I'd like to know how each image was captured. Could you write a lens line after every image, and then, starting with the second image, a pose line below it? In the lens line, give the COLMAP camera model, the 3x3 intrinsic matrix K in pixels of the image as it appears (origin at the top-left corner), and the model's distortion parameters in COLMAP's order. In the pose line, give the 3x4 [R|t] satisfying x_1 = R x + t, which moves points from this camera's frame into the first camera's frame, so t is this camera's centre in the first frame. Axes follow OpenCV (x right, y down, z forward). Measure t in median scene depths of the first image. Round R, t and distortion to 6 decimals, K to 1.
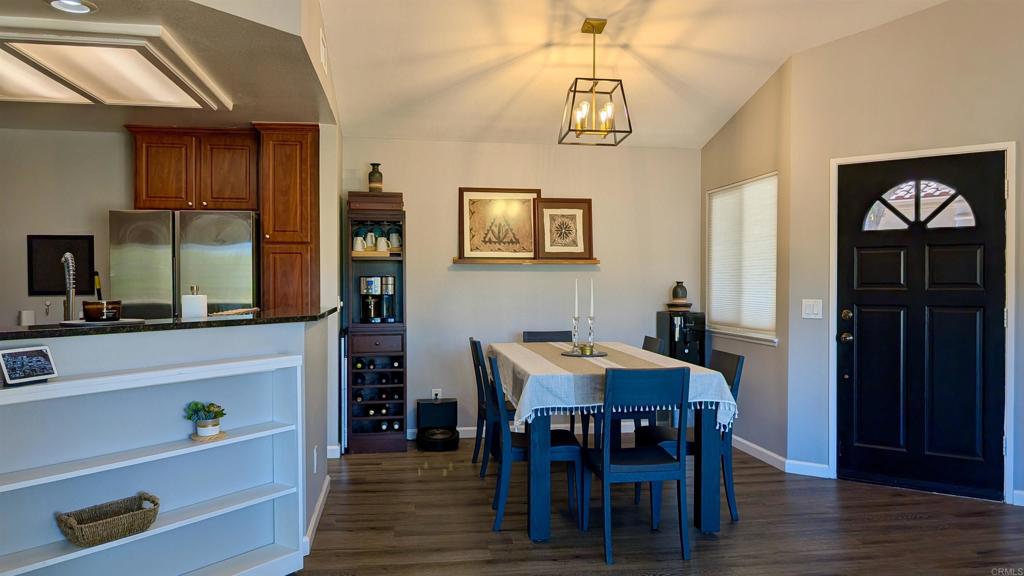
lens RADIAL K [[735.1, 0, 512.0], [0, 735.1, 288.0], [0, 0, 1]] dist [0.034471, -0.004614]
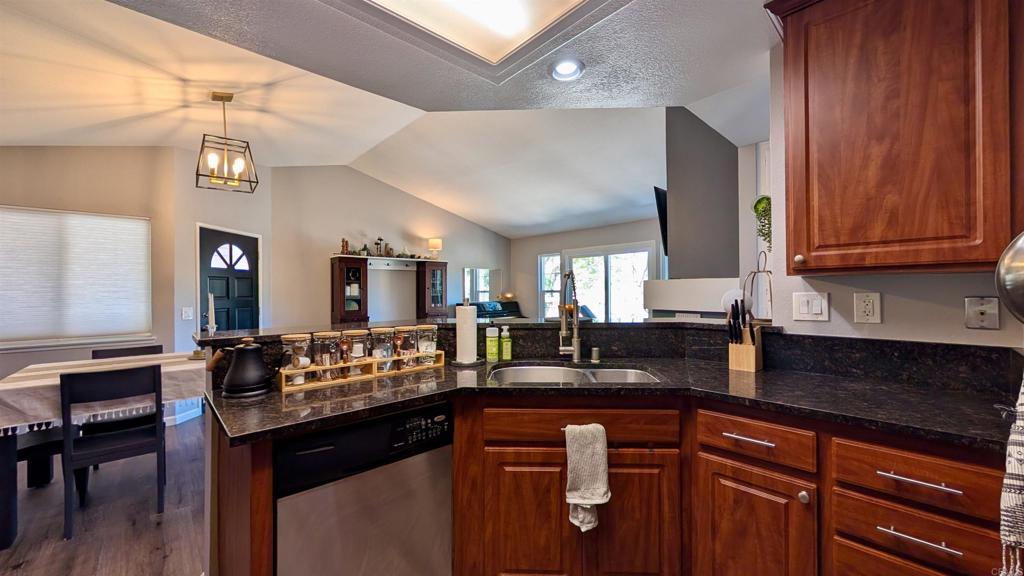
lens RADIAL K [[385.8, 0, 510.0], [0, 385.8, 283.1], [0, 0, 1]] dist [-0.000289, -0.000106]
pose [[-0.551379, 0.027382, 0.833806, -0.614219], [0.016419, 0.999624, -0.021969, -0.006131], [-0.834093, 0.001577, -0.551621, 0.815439]]
